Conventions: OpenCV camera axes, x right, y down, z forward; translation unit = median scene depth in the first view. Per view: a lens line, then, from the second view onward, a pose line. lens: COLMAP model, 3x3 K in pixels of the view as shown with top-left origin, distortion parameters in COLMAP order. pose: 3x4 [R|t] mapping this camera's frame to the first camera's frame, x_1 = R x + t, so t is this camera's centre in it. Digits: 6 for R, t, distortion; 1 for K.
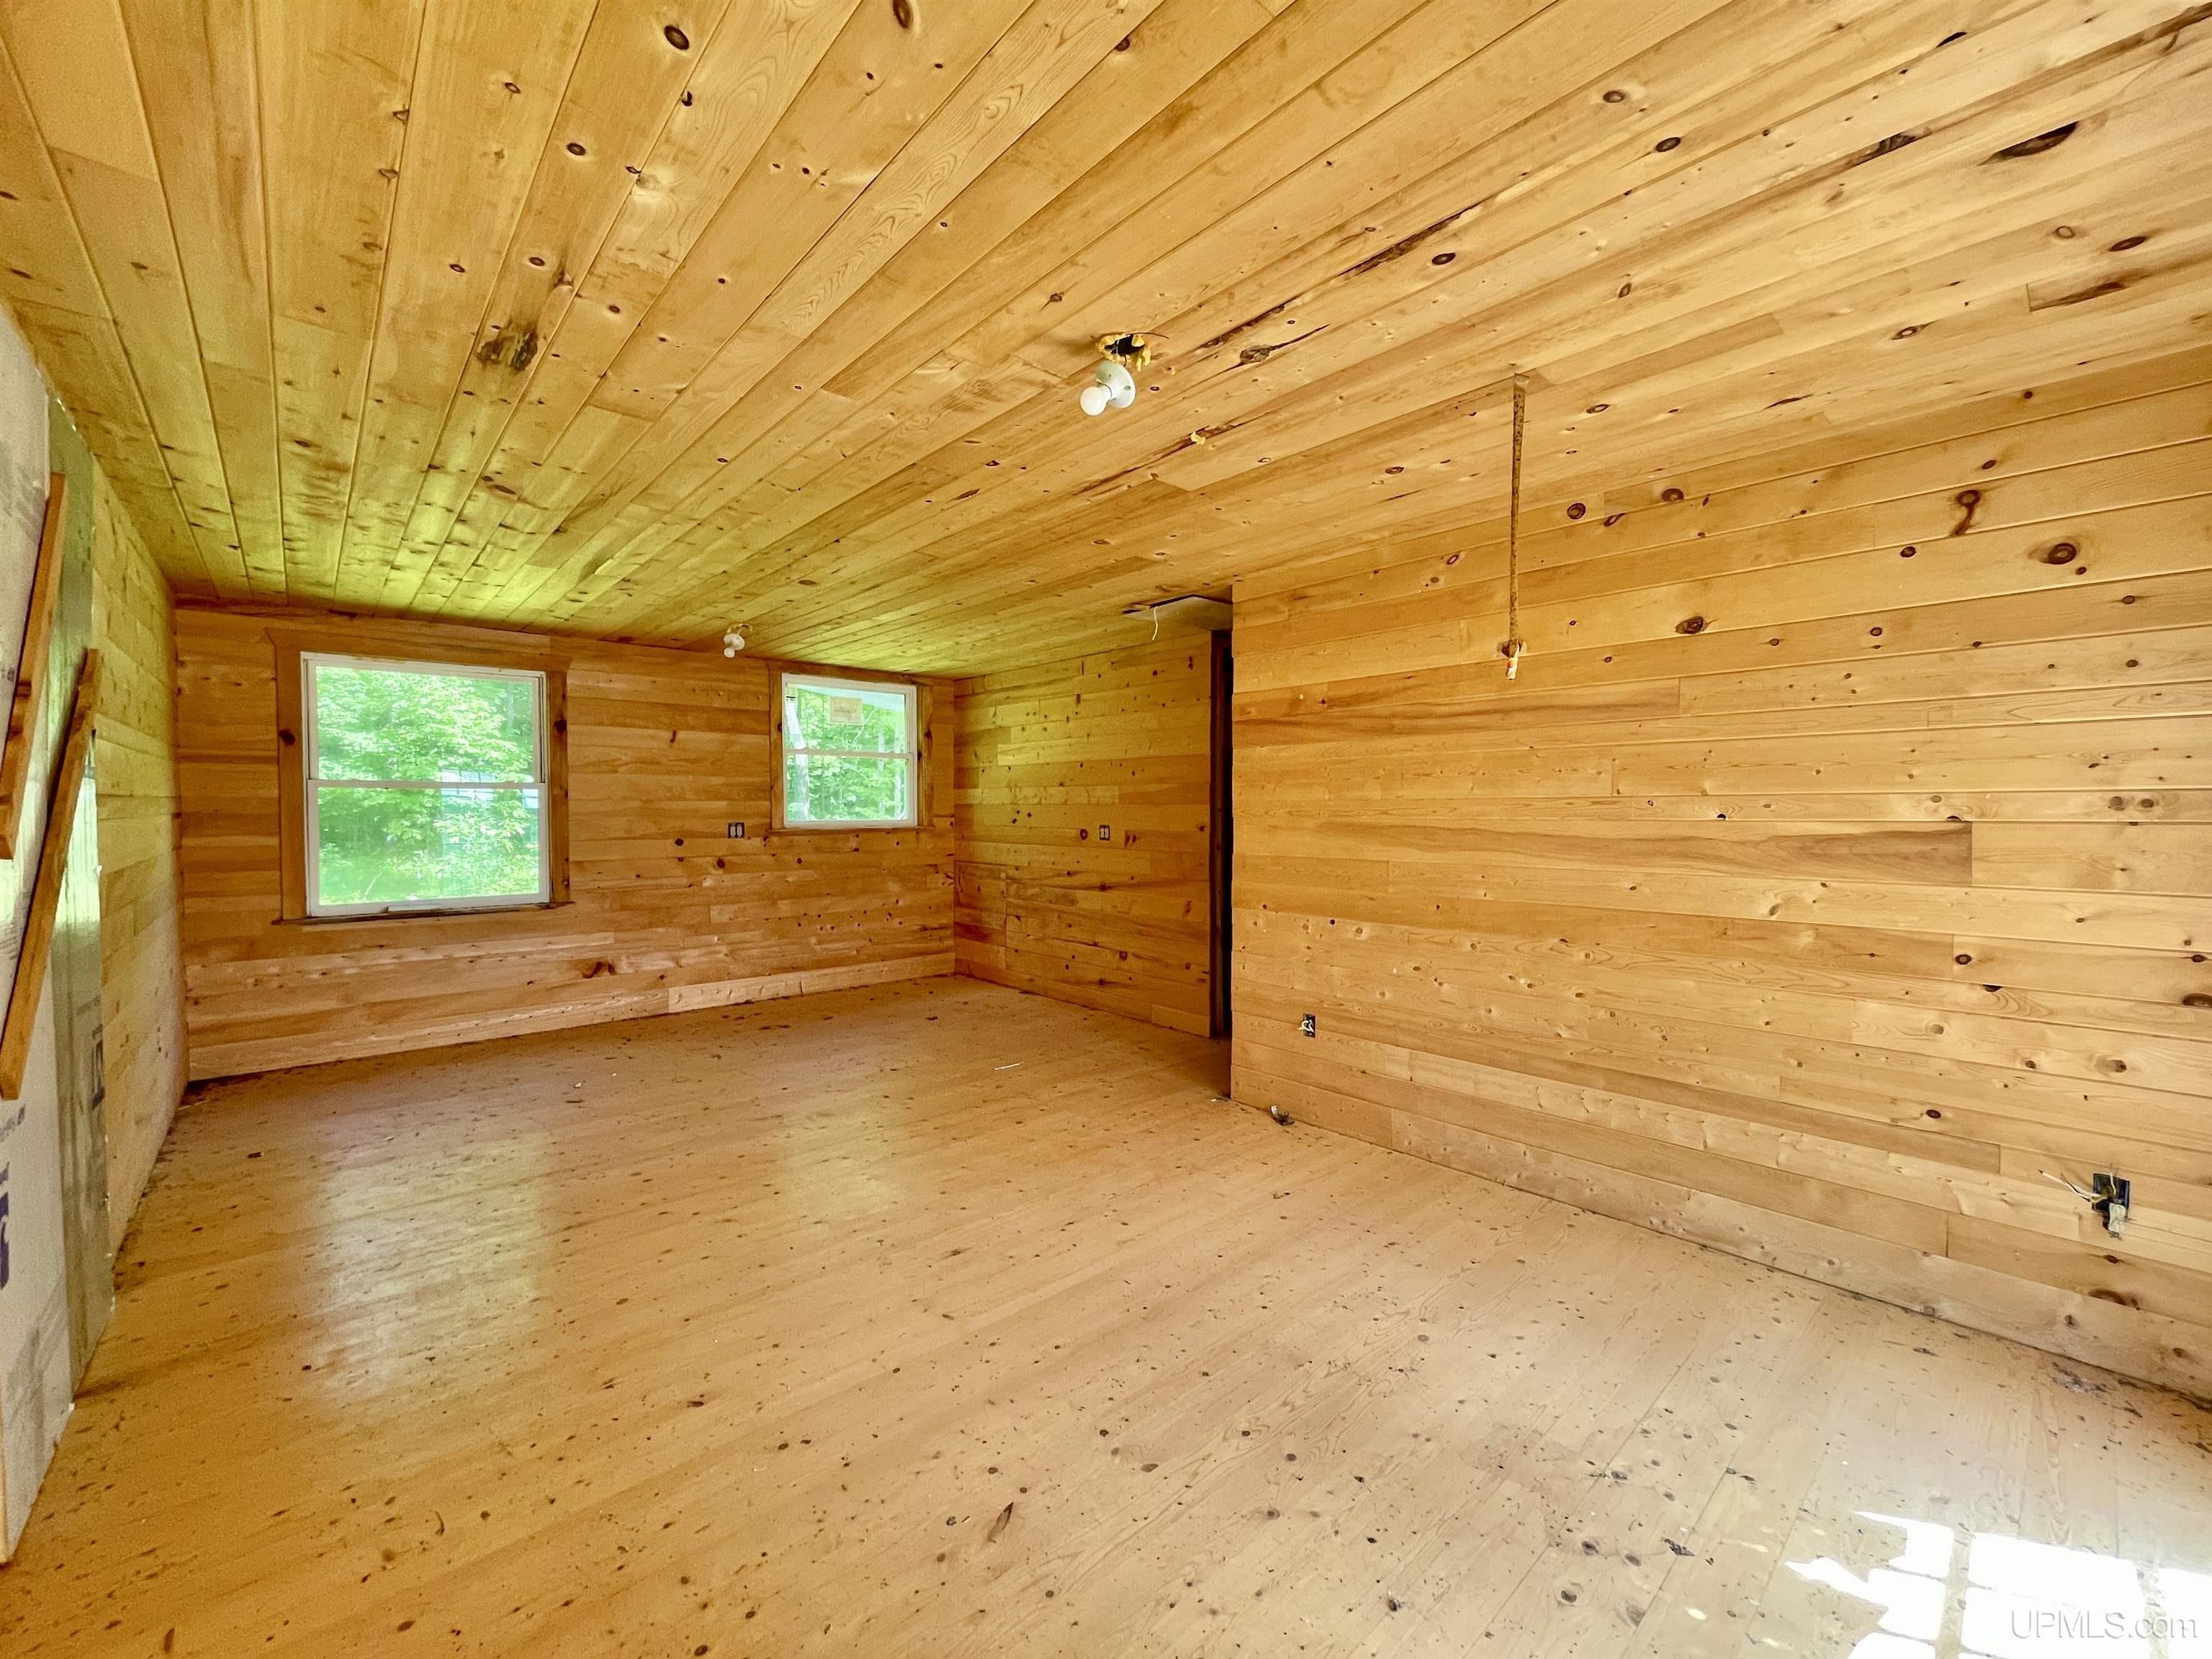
lens RADIAL K [[893.0, 0, 1106.6], [0, 893.0, 823.3], [0, 0, 1]] dist [0.004386, -0.002108]
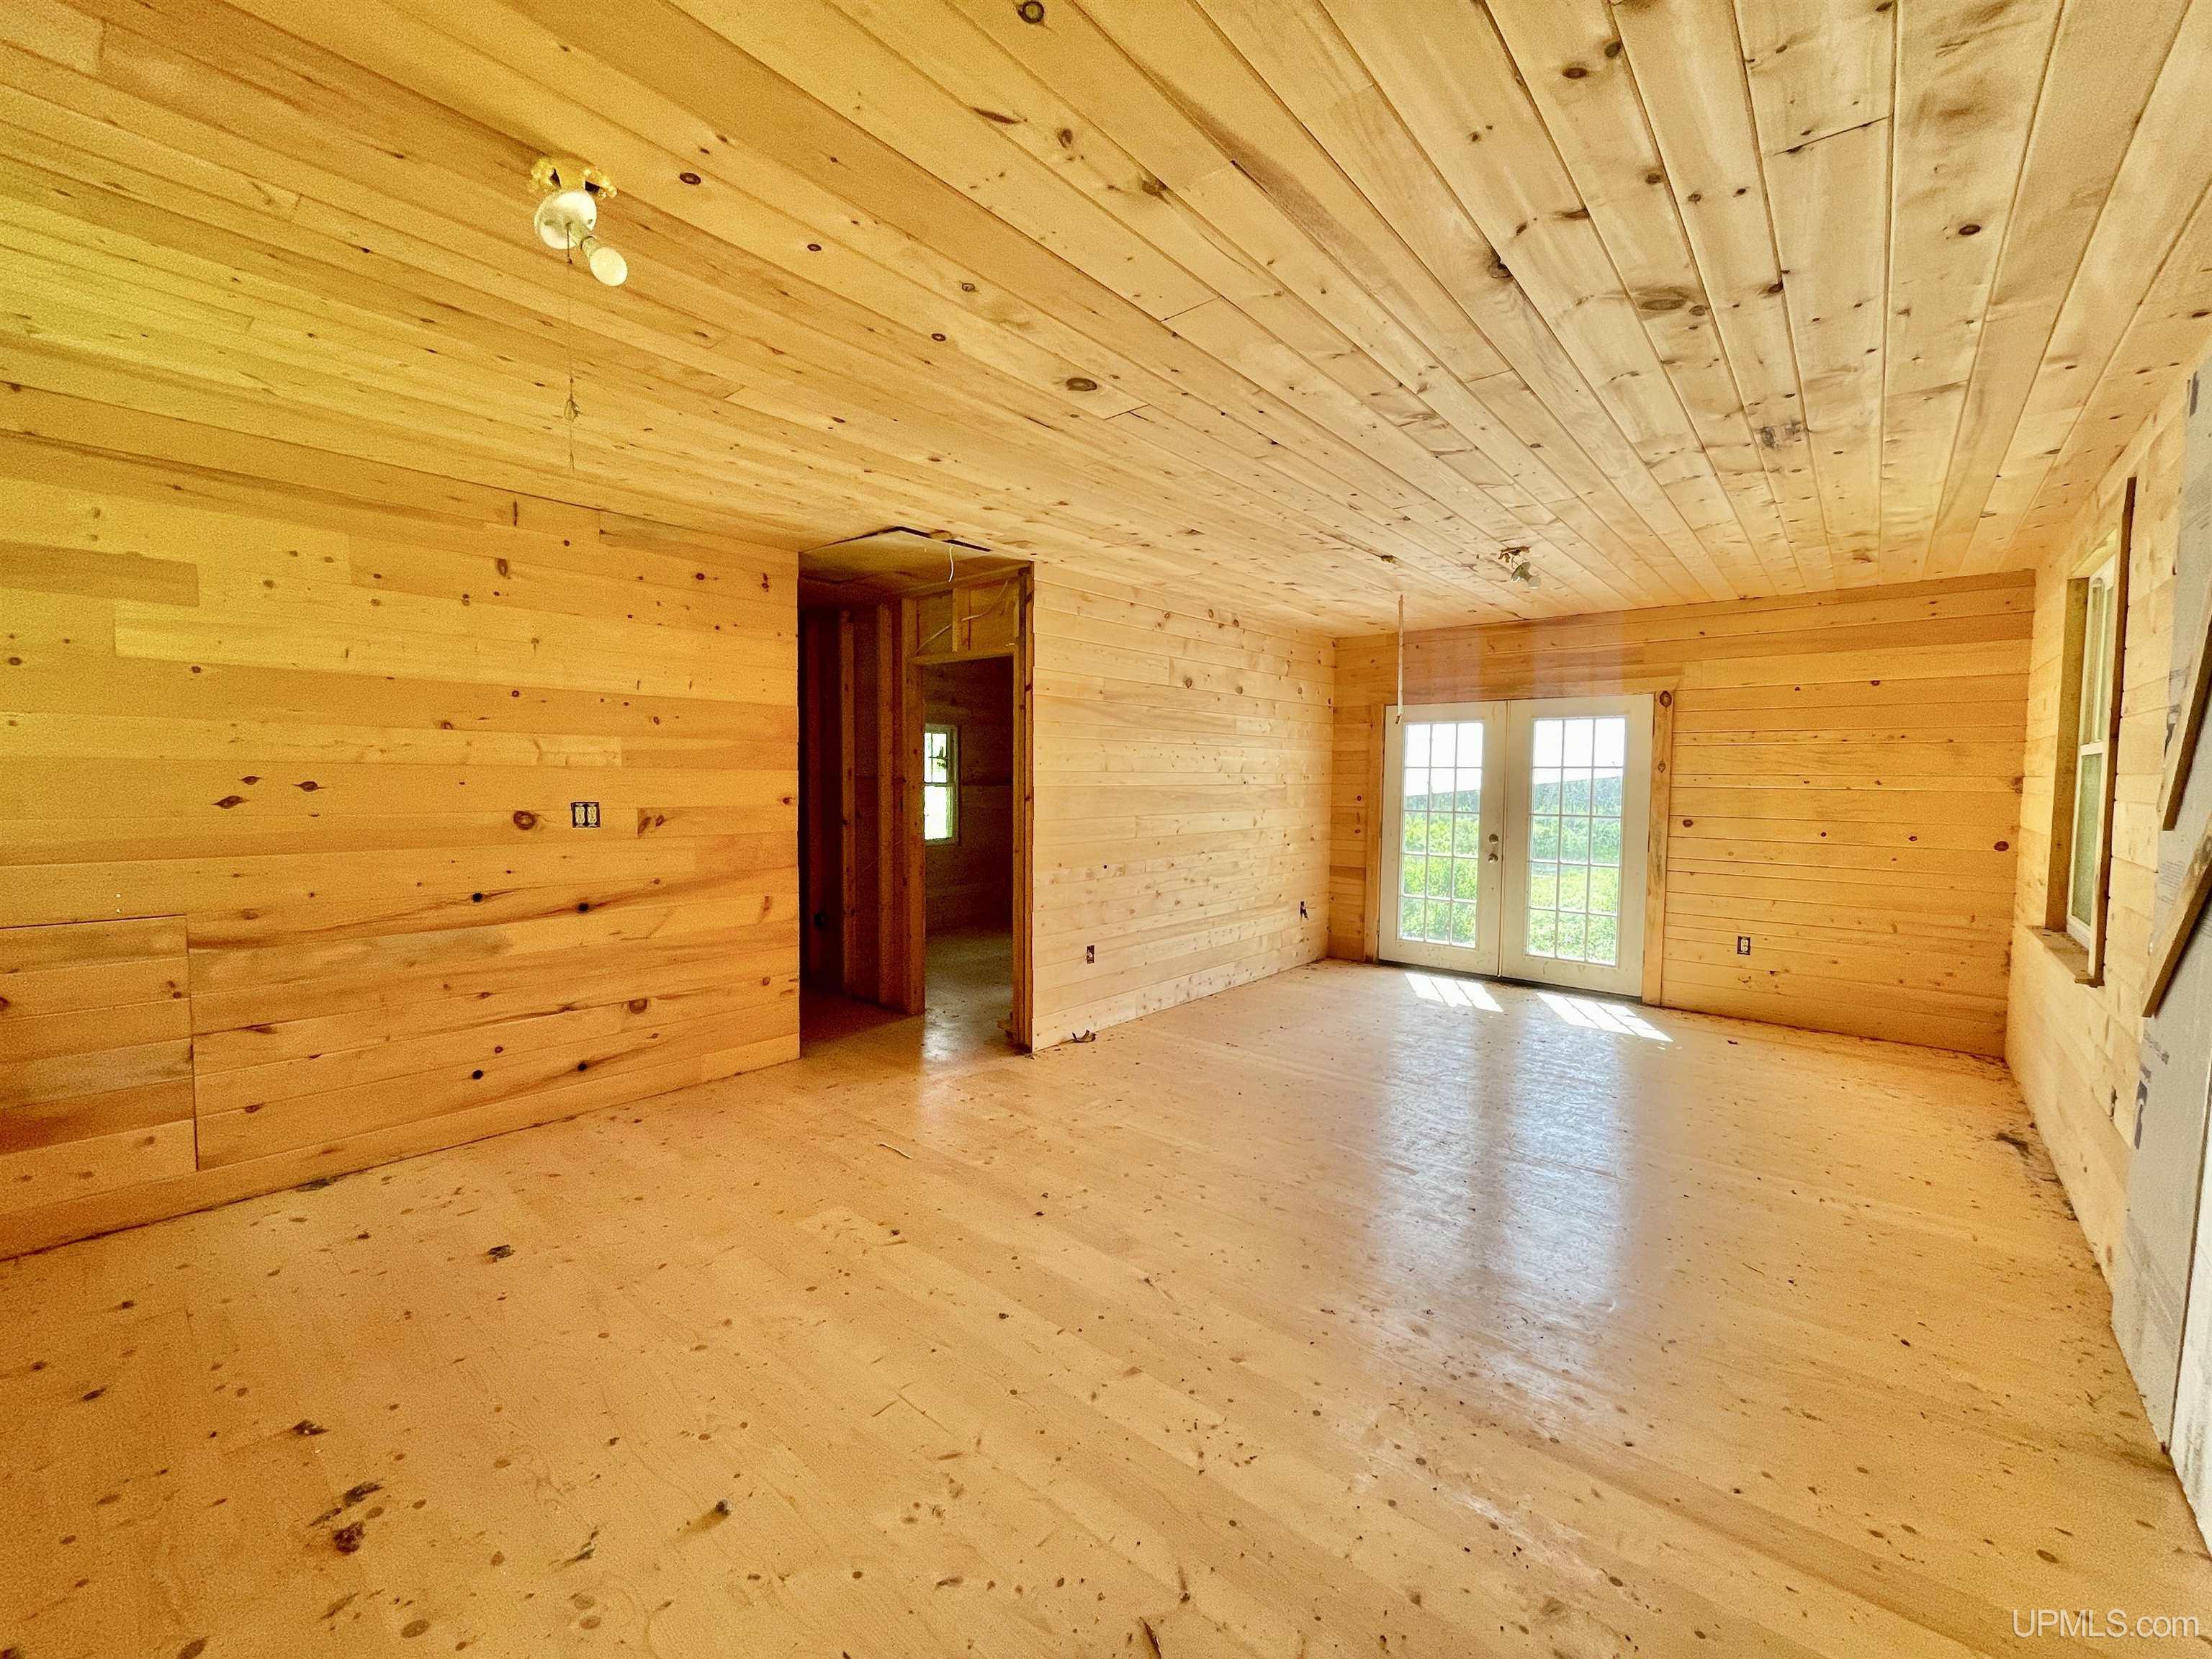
lens RADIAL K [[893.0, 0, 1105.3], [0, 893.0, 829.7], [0, 0, 1]] dist [0.004386, -0.002108]
pose [[-0.132201, -0.058379, 0.989502, -0.651849], [0.007796, 0.998172, 0.059932, -0.012588], [-0.991192, 0.015637, -0.131505, 0.756442]]
